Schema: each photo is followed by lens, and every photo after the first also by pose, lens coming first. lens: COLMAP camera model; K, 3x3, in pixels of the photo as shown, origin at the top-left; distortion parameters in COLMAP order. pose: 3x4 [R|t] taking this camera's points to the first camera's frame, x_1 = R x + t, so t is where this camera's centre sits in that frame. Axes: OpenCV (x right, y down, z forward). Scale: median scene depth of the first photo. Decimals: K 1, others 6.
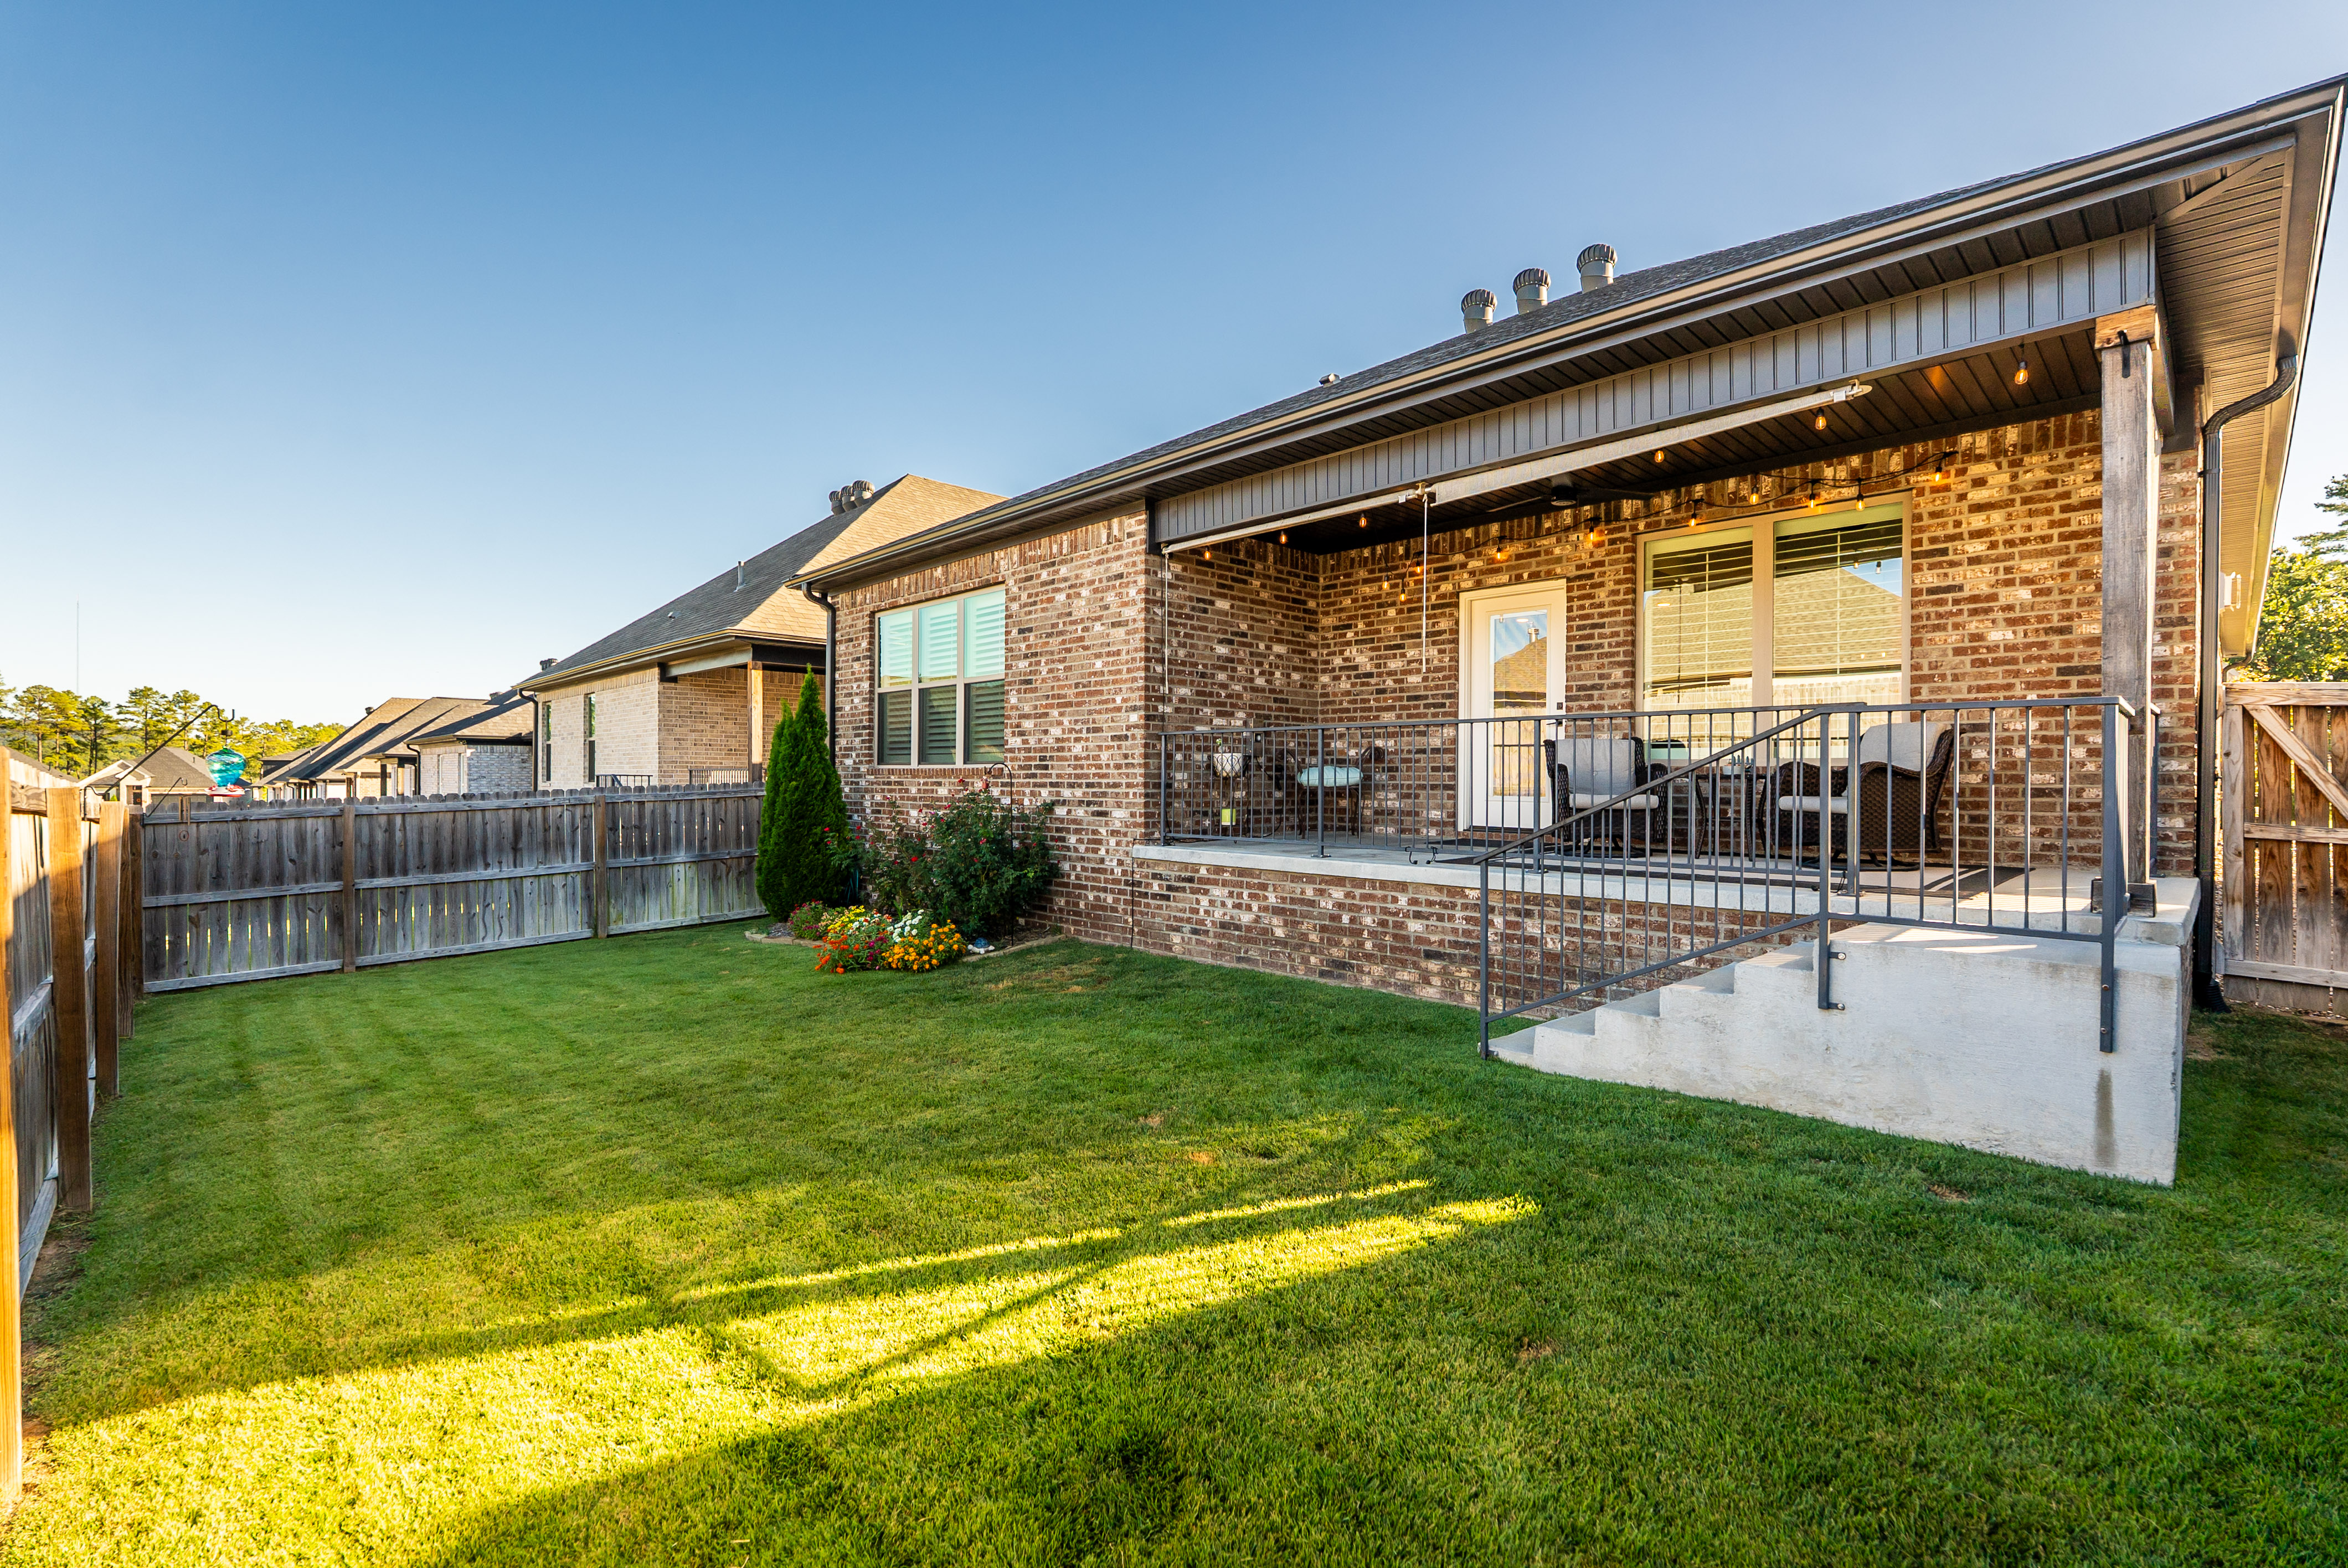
lens RADIAL K [[1042.3, 0, 1174.0], [0, 1042.3, 784.0], [0, 0, 1]] dist [-0.012565, 0.001603]
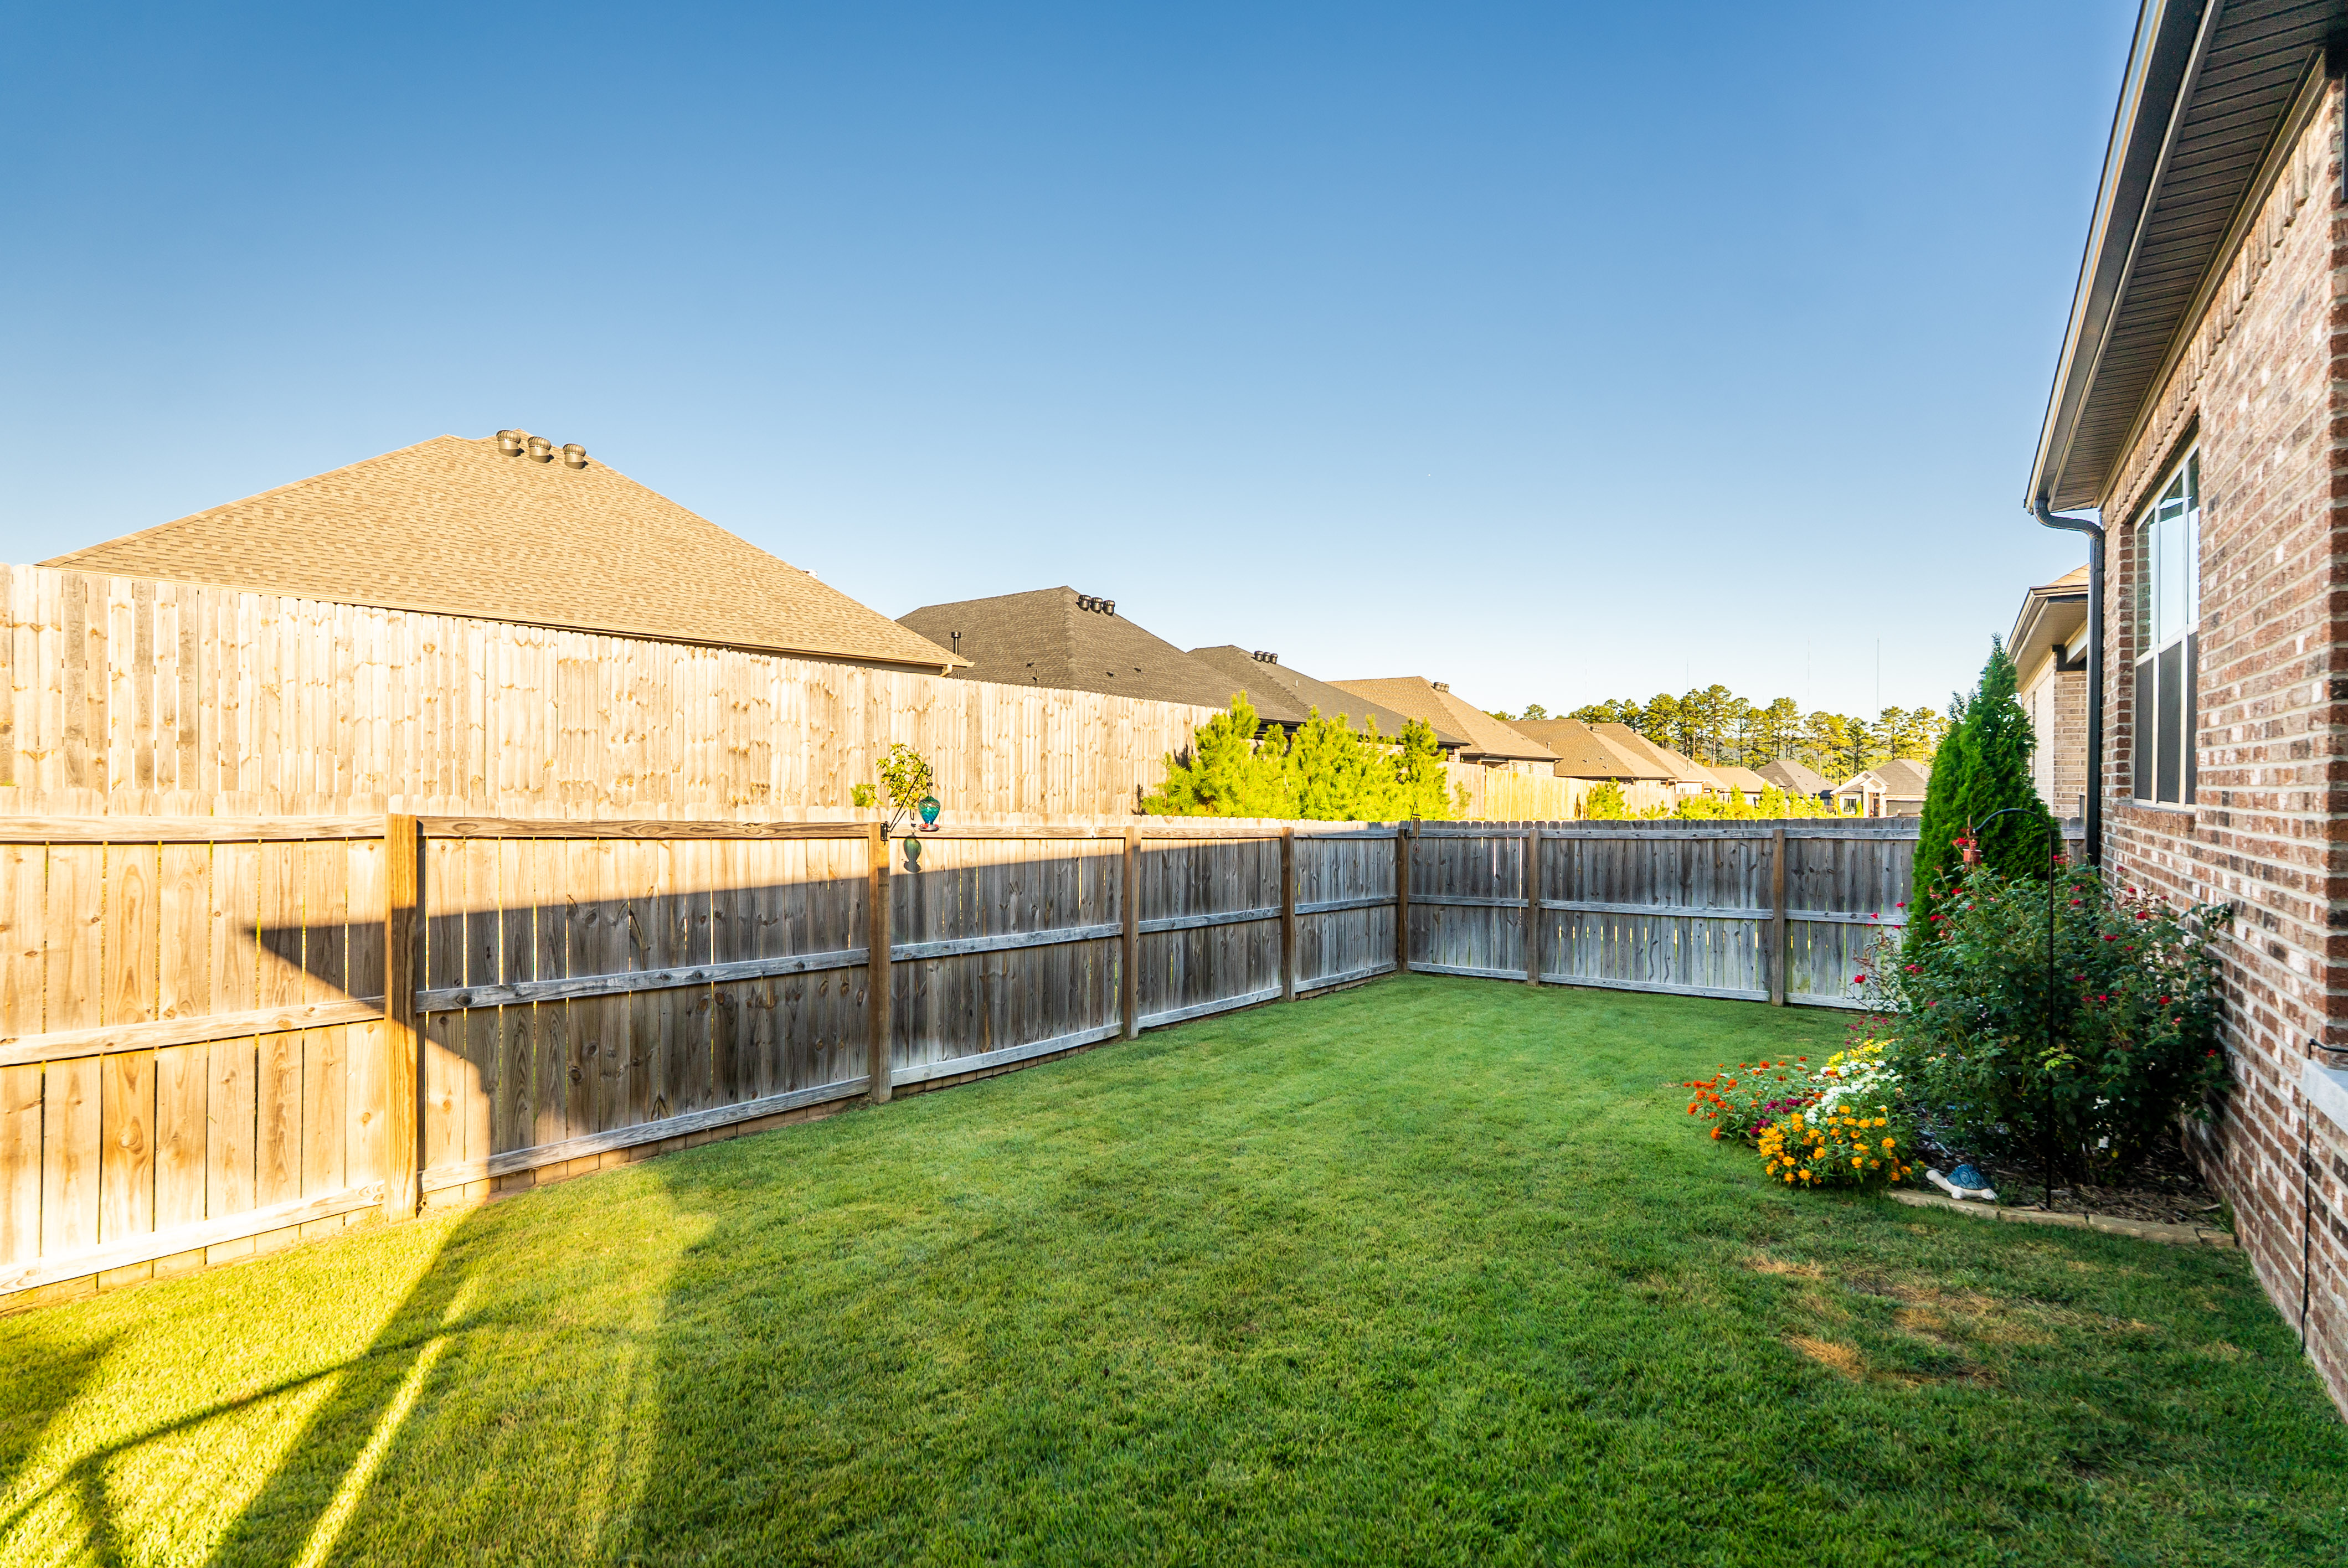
lens RADIAL K [[1042.3, 0, 1174.0], [0, 1042.3, 784.0], [0, 0, 1]] dist [-0.012565, 0.001603]
pose [[0.159141, 0.005244, -0.987242, 0.243112], [-0.013063, 0.999910, 0.003206, -0.029174], [0.987169, 0.012387, 0.159195, 0.564696]]
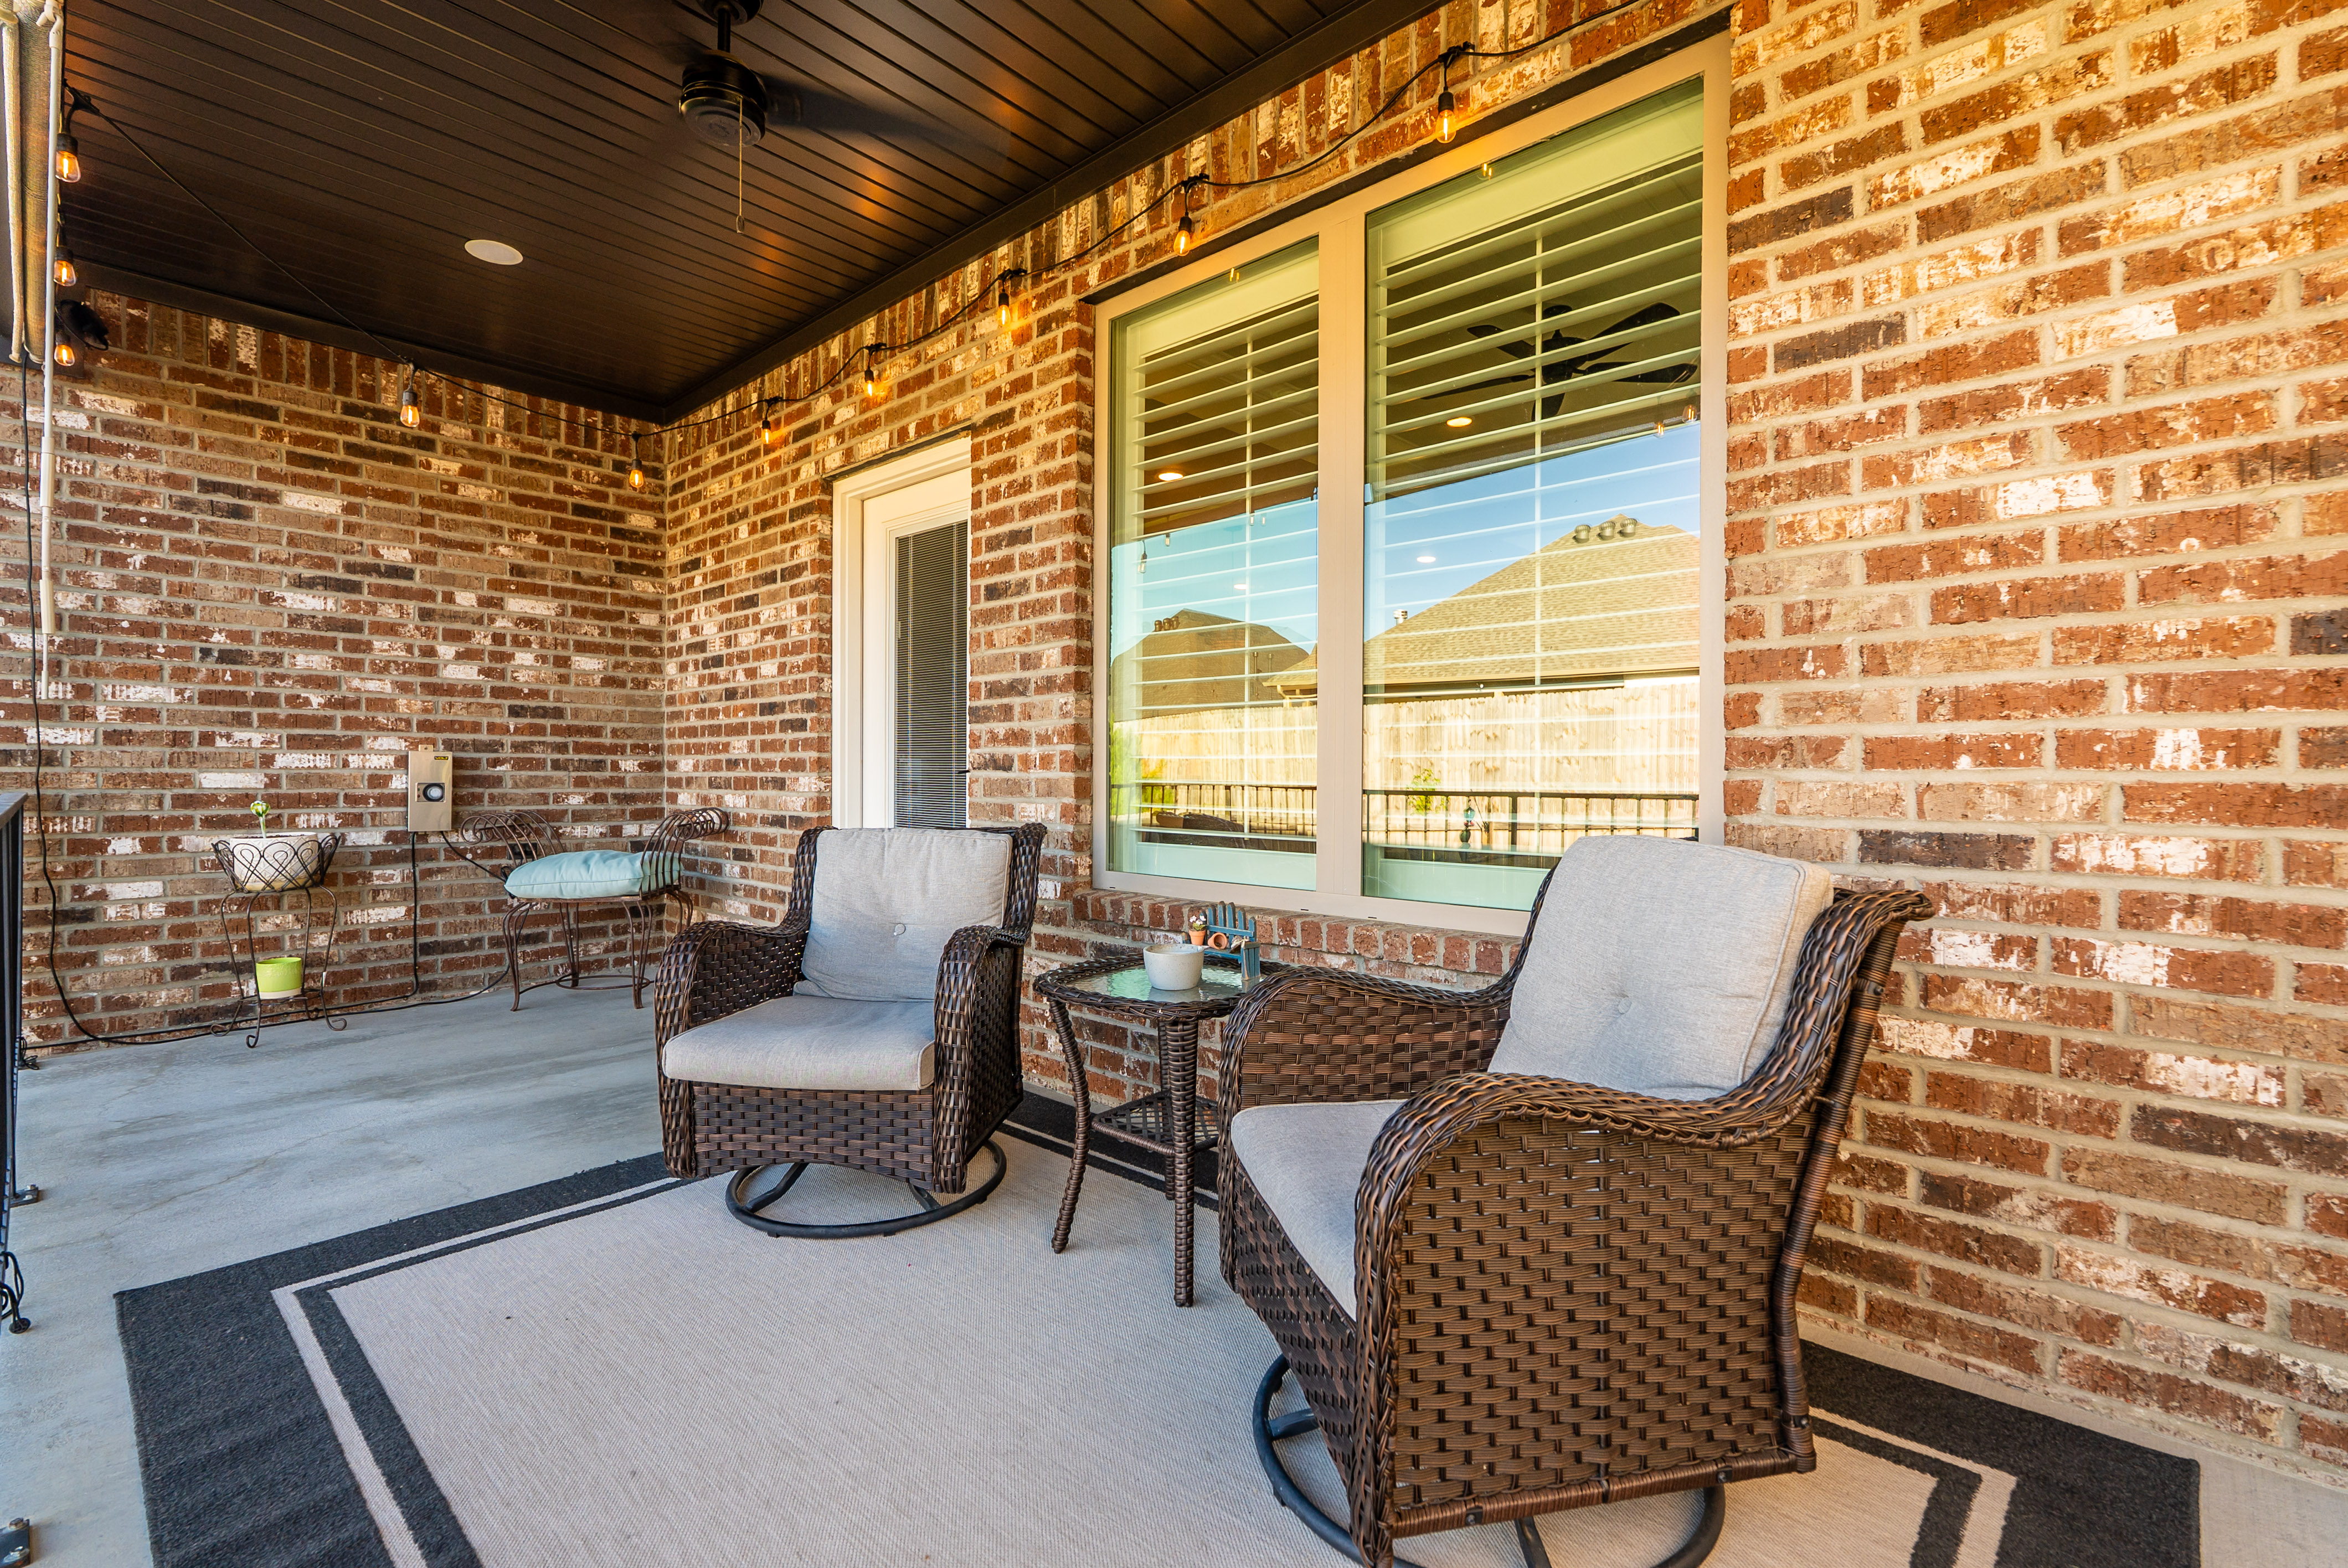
lens RADIAL K [[1042.3, 0, 1174.0], [0, 1042.3, 784.0], [0, 0, 1]] dist [-0.012565, 0.001603]
pose [[0.998053, -0.000020, 0.062370, 0.420775], [-0.000148, 0.999996, 0.002695, -0.054112], [-0.062370, -0.002699, 0.998049, 0.562036]]
